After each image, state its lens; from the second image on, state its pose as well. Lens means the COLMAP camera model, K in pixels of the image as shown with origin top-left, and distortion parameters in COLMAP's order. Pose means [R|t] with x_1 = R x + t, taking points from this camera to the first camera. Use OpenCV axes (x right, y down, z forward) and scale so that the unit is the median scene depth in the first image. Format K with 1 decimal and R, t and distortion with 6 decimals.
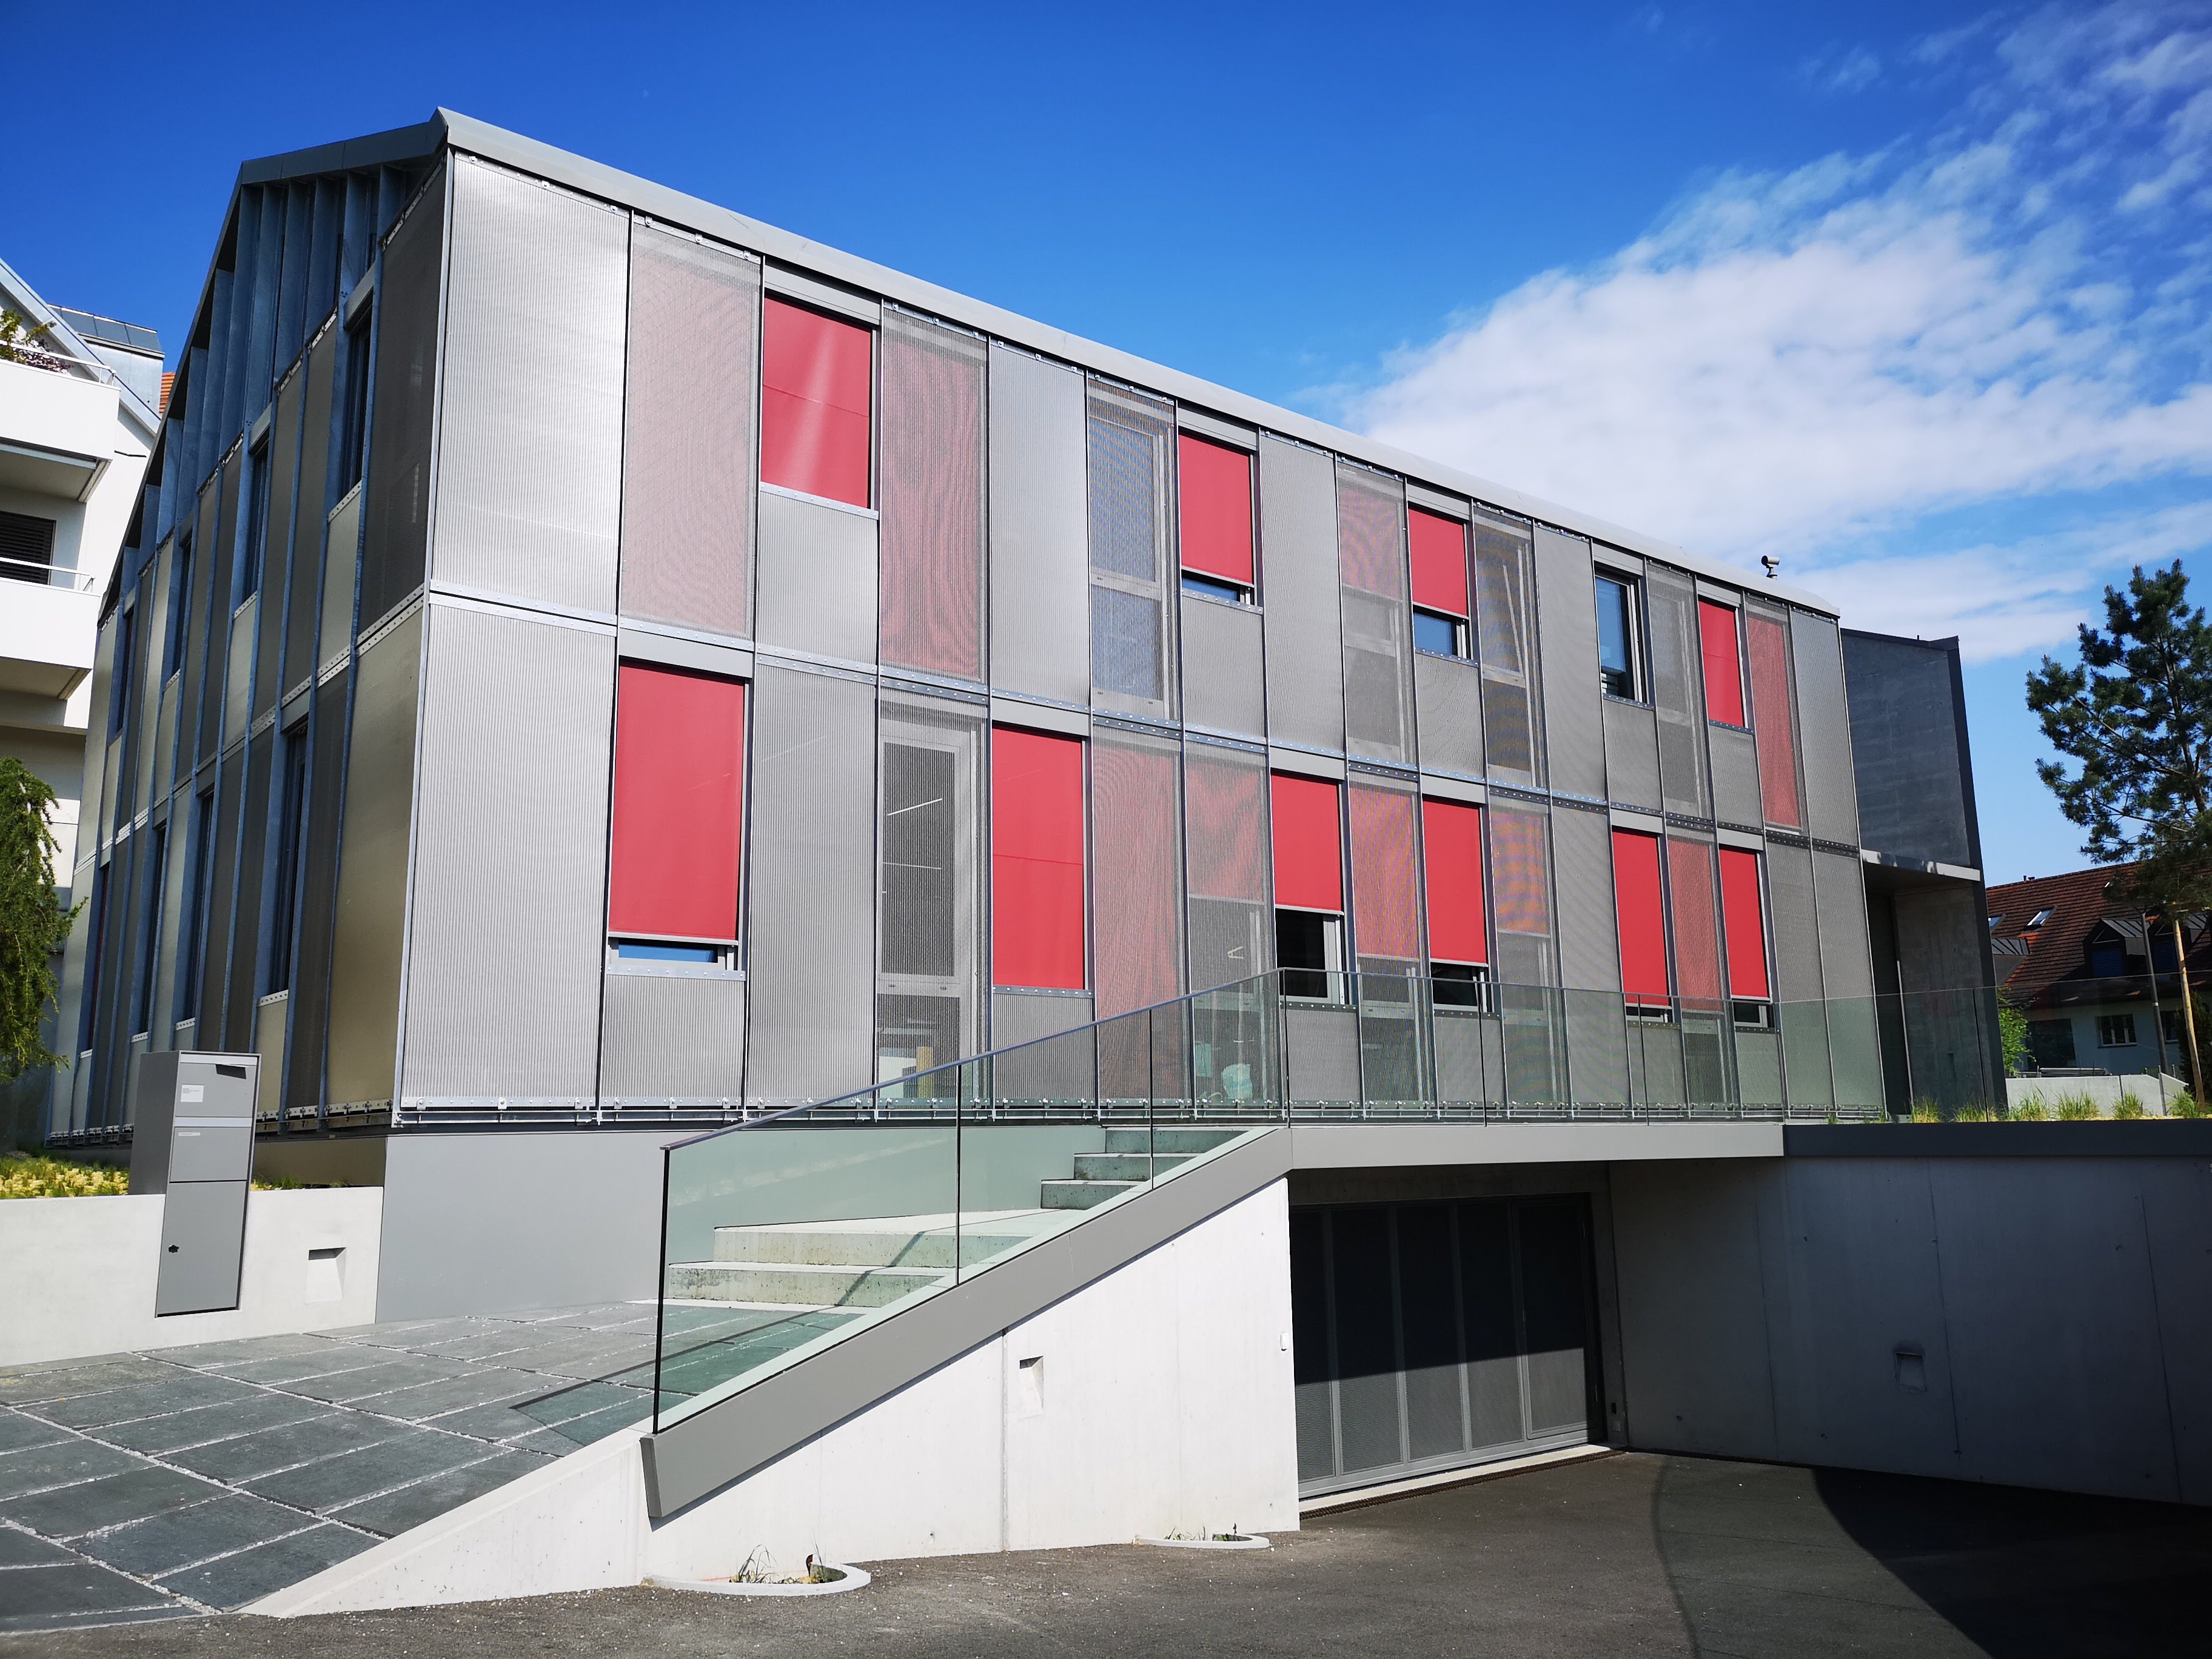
lens RADIAL K [[1717.9, 0, 1100.1], [0, 1717.9, 826.2], [0, 0, 1]] dist [0.015677, -0.002937]
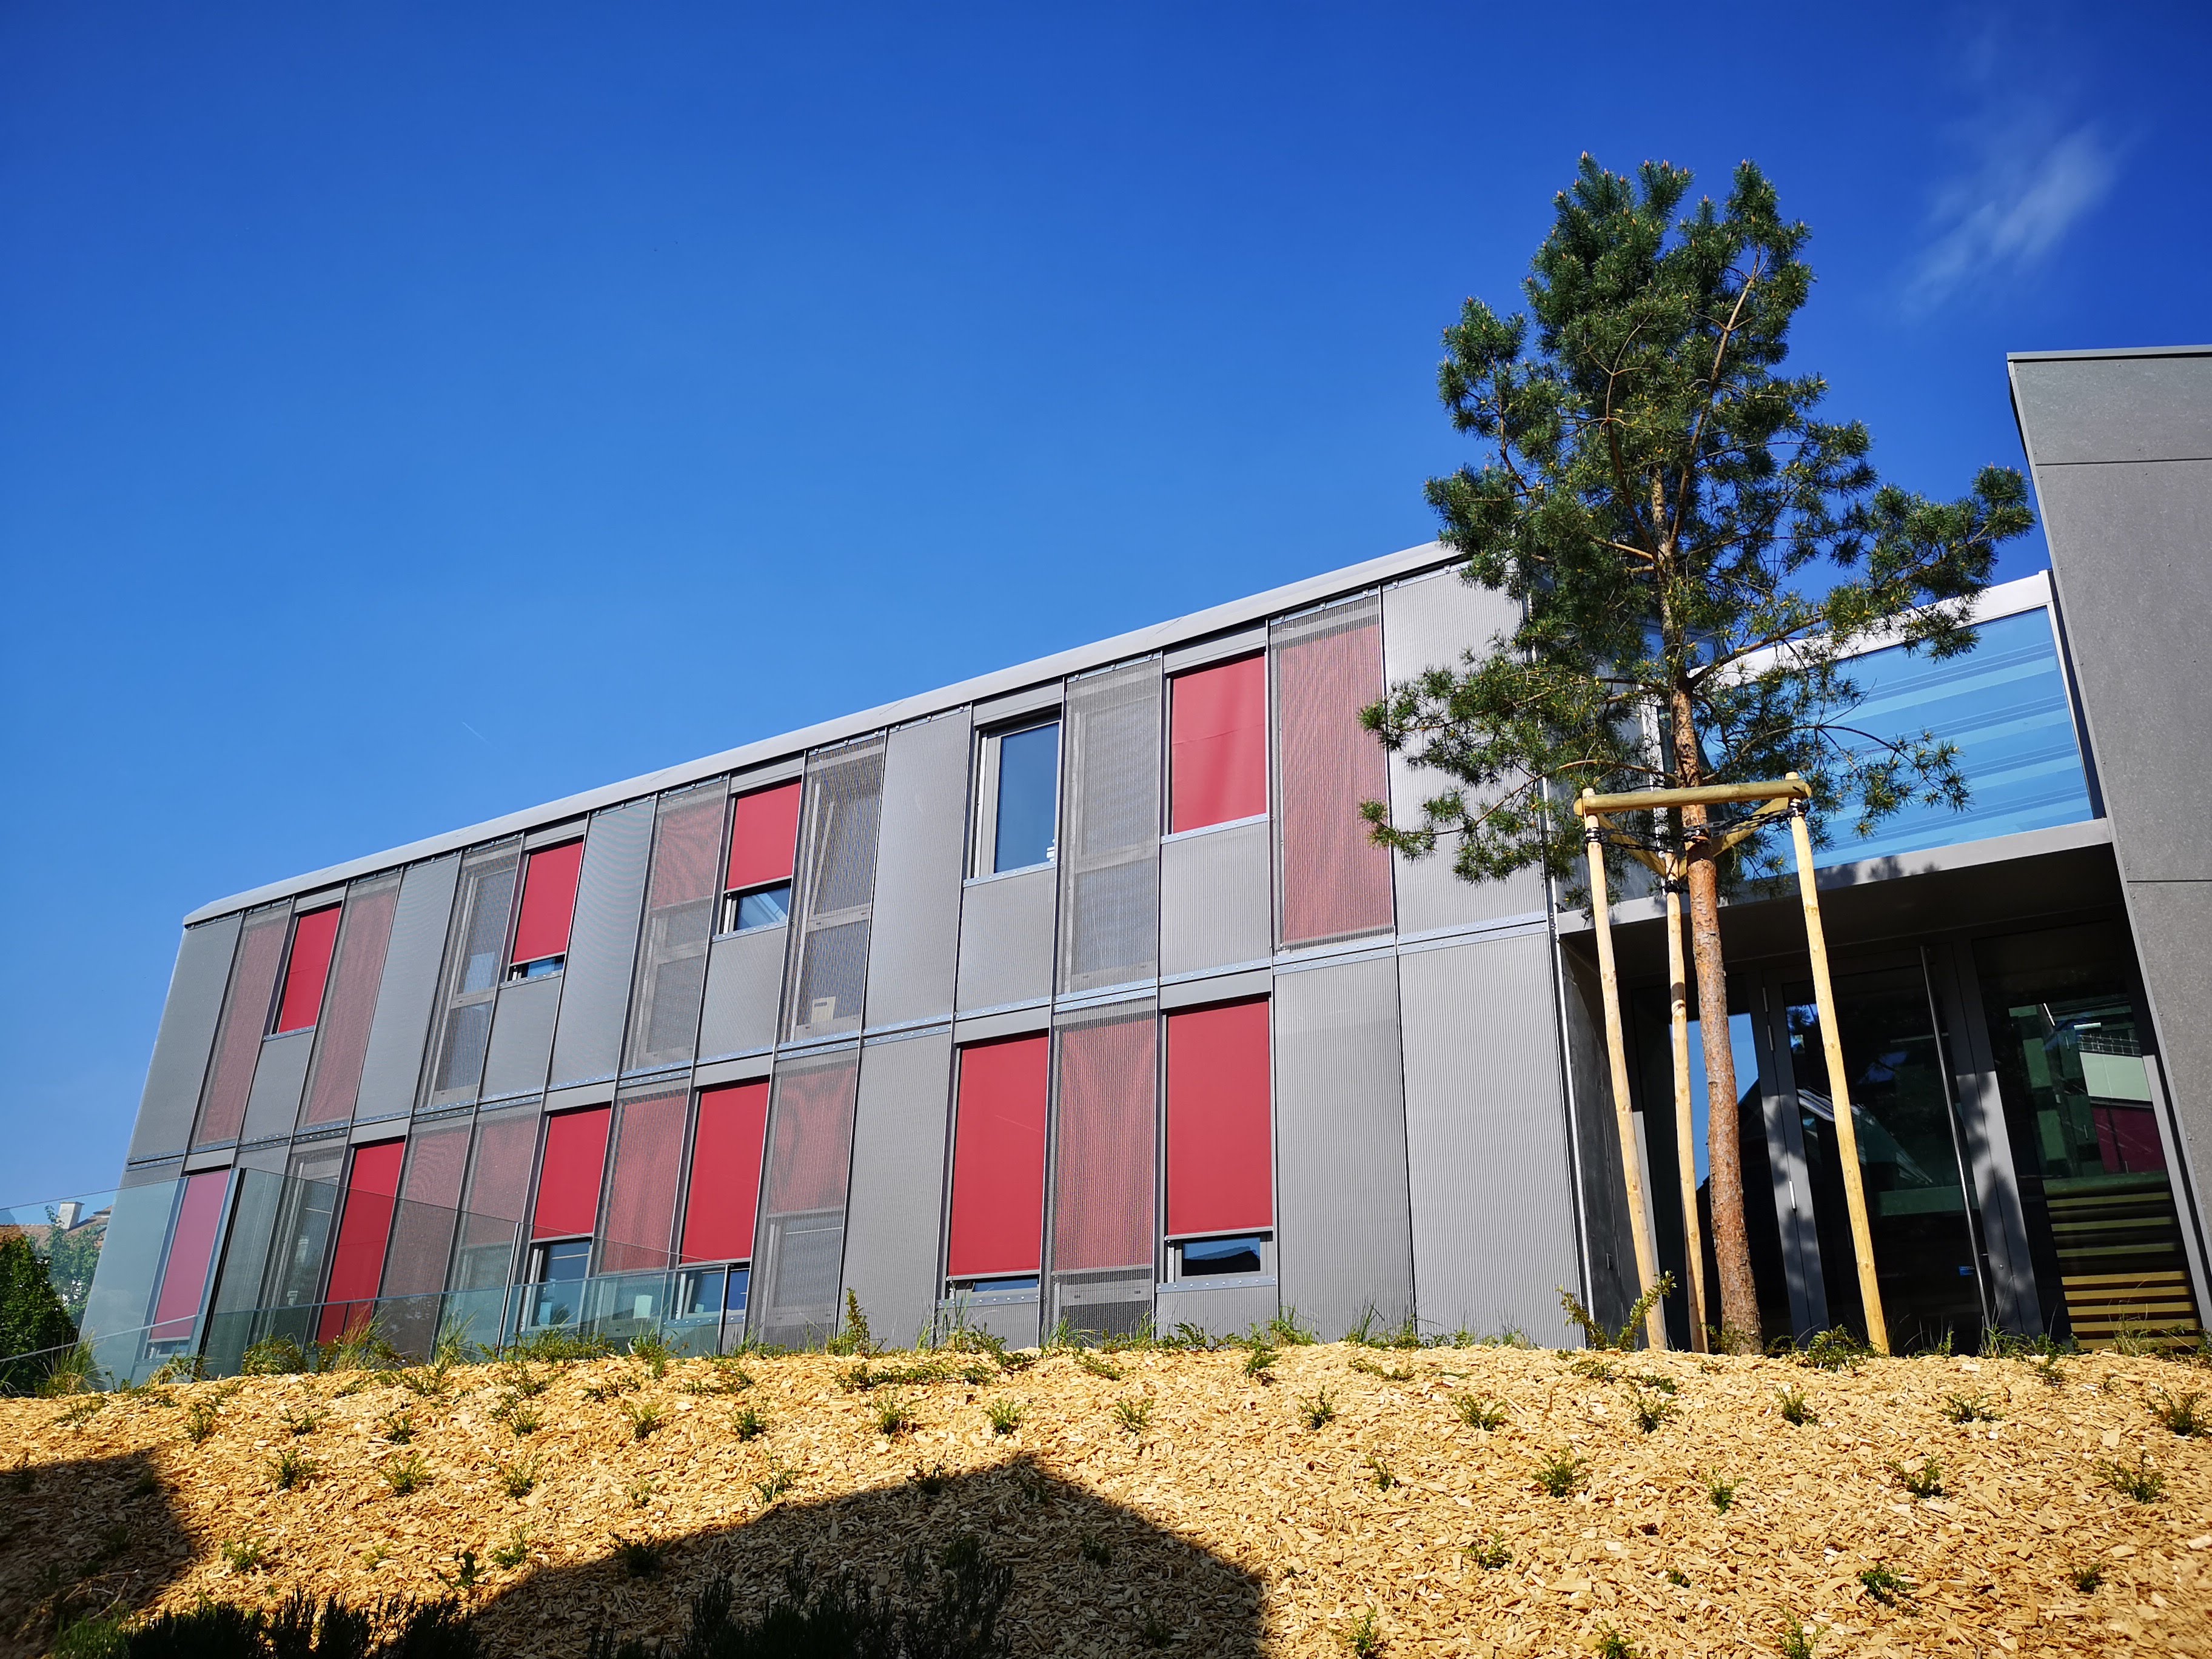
lens RADIAL K [[1551.9, 0, 1106.2], [0, 1551.9, 827.3], [0, 0, 1]] dist [0.009937, 0.001790]
pose [[0.367959, -0.339648, -0.865590, 1.029093], [0.181788, 0.939213, -0.291260, 0.134725], [0.911899, -0.050182, 0.407336, 0.810502]]
